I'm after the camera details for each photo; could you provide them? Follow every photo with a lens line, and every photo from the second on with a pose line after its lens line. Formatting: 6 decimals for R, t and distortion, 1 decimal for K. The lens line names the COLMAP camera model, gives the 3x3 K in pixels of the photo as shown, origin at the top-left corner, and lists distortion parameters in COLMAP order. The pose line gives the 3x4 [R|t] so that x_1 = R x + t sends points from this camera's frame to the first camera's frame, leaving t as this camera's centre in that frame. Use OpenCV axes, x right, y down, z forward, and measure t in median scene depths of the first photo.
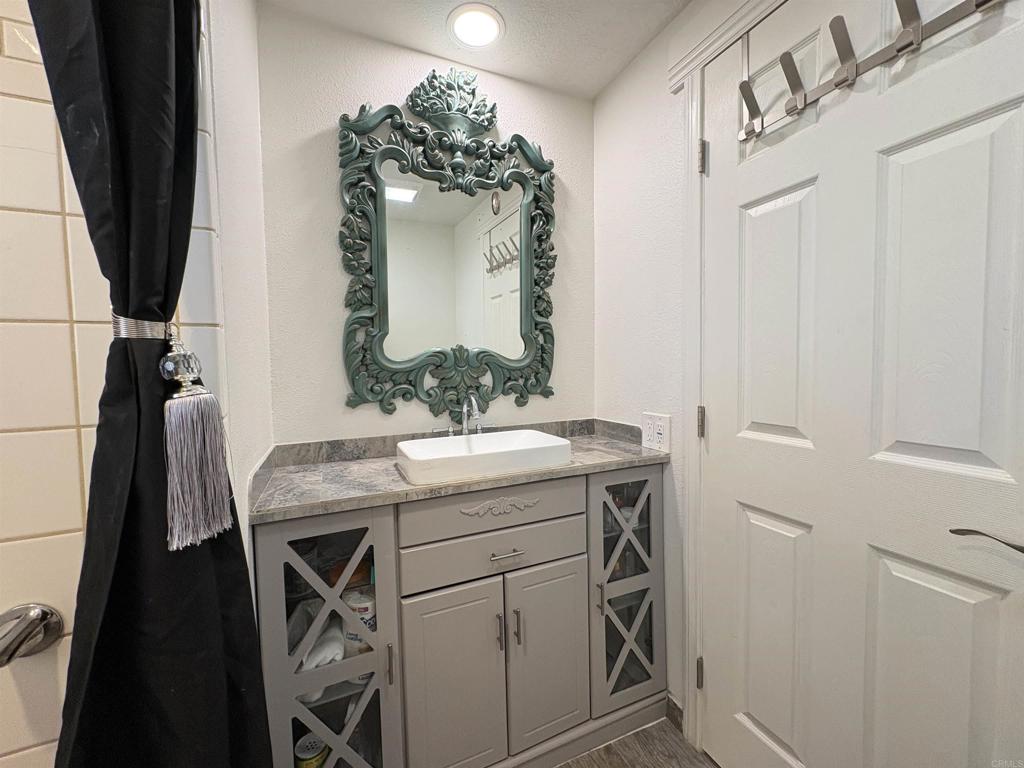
lens RADIAL K [[408.2, 0, 512.0], [0, 408.2, 382.8], [0, 0, 1]] dist [0.001092, 0.000190]
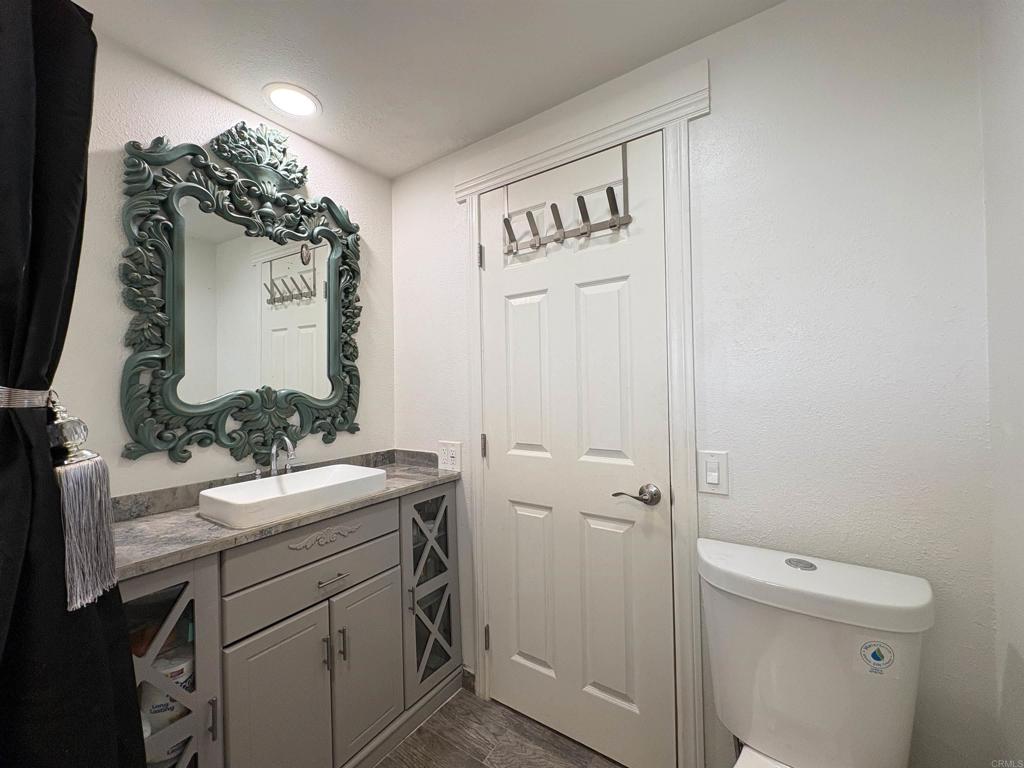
lens RADIAL K [[408.2, 0, 512.8], [0, 408.2, 382.9], [0, 0, 1]] dist [0.001092, 0.000190]
pose [[0.847585, 0.005623, 0.530630, -0.165578], [0.028786, 0.997984, -0.056555, -0.030906], [-0.529879, 0.063210, 0.845714, -0.200261]]
